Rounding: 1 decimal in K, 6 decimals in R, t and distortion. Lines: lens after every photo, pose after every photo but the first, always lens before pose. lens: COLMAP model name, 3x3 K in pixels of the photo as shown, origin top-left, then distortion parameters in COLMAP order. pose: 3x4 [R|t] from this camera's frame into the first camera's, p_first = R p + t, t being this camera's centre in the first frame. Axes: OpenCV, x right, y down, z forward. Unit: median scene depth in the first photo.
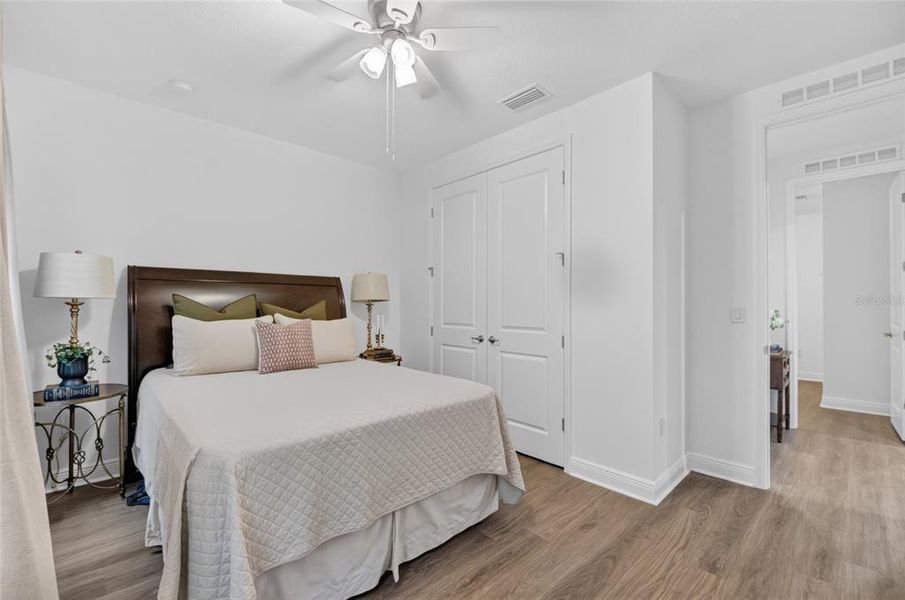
lens RADIAL K [[377.6, 0, 452.5], [0, 377.6, 300.0], [0, 0, 1]] dist [-0.002097, -0.000090]
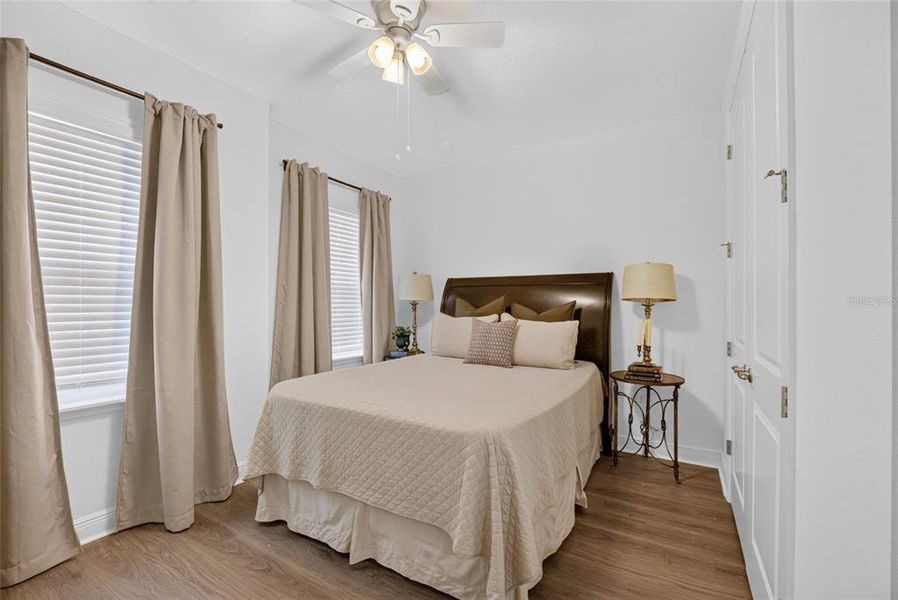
lens RADIAL K [[386.2, 0, 453.1], [0, 386.2, 303.6], [0, 0, 1]] dist [-0.003461, -0.000611]
pose [[0.275284, -0.001710, -0.961361, 0.468332], [0.007797, 0.999970, 0.000454, 0.006483], [0.961331, -0.007620, 0.275289, 0.469712]]
